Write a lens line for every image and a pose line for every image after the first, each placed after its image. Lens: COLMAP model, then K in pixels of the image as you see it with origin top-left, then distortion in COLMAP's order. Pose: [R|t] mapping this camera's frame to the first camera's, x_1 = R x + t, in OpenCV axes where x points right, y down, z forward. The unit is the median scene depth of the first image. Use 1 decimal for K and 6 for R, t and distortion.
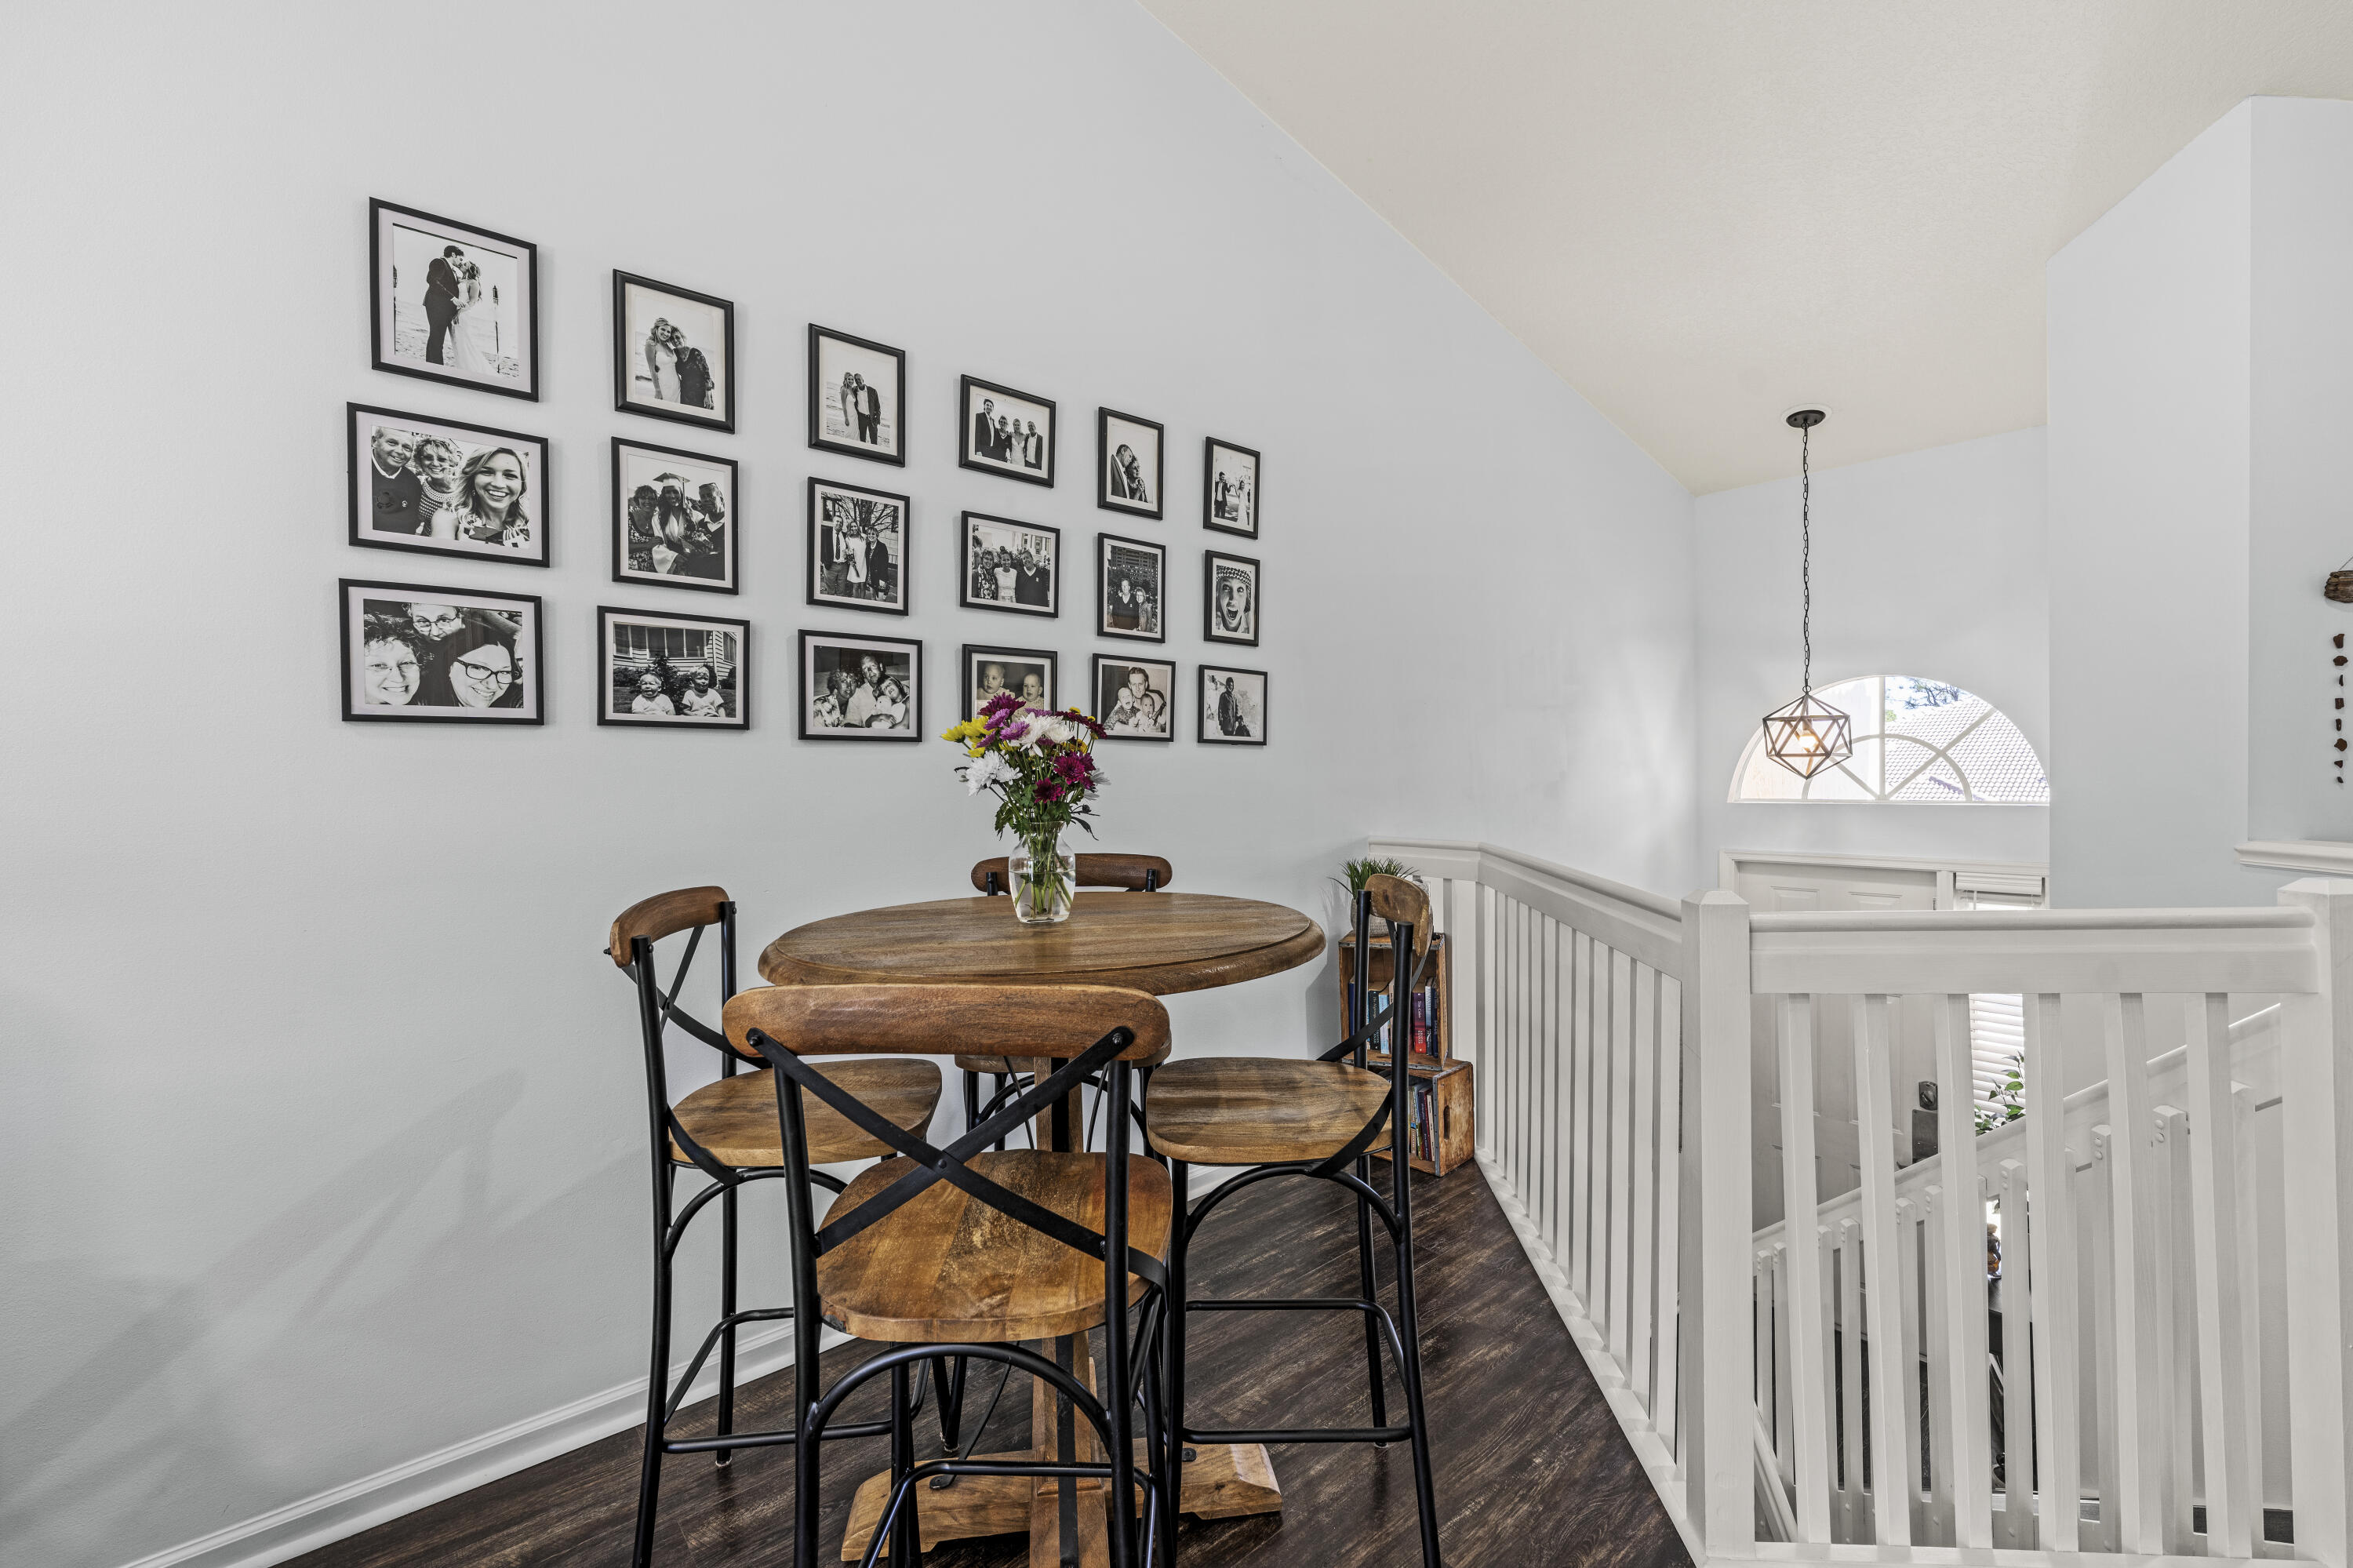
lens RADIAL K [[968.7, 0, 1168.0], [0, 968.7, 784.3], [0, 0, 1]] dist [-0.000442, -0.000235]
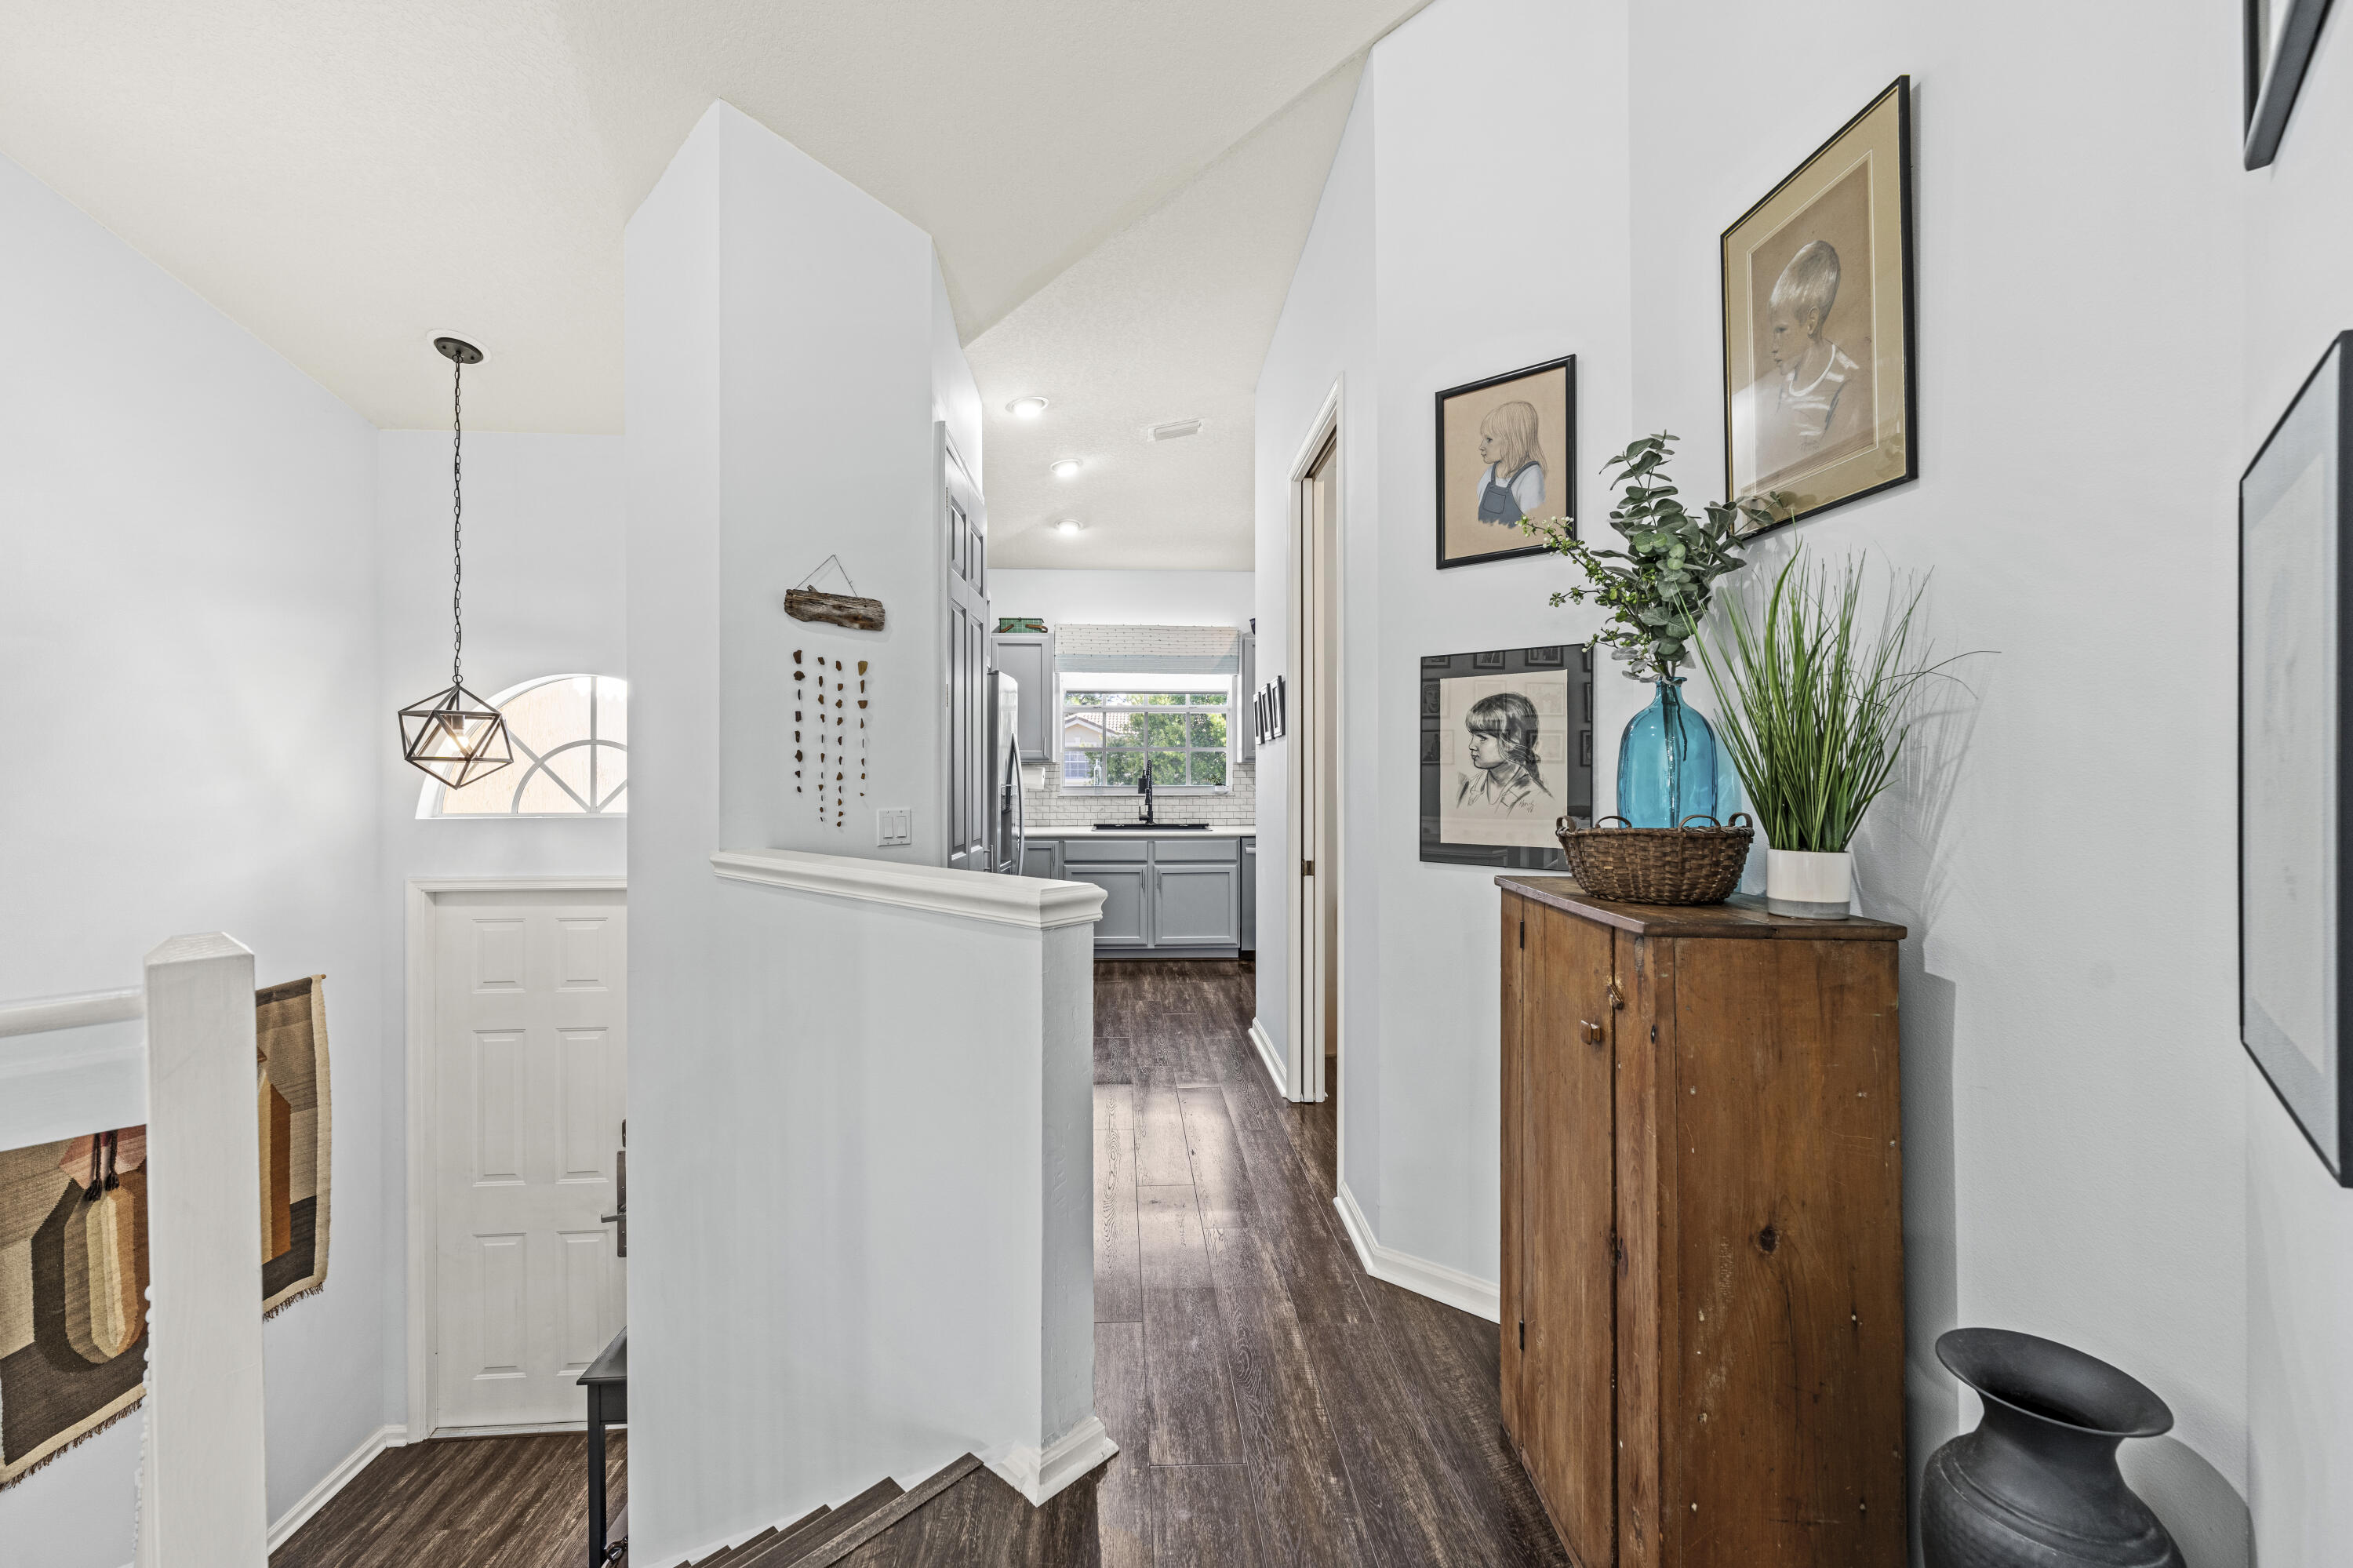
lens RADIAL K [[968.7, 0, 1168.0], [0, 968.7, 784.3], [0, 0, 1]] dist [-0.000442, -0.000235]
pose [[0.598971, 0.008185, 0.800729, 0.680676], [0.003185, 0.999915, -0.012603, 0.005170], [-0.800764, 0.010100, 0.598895, 0.056398]]
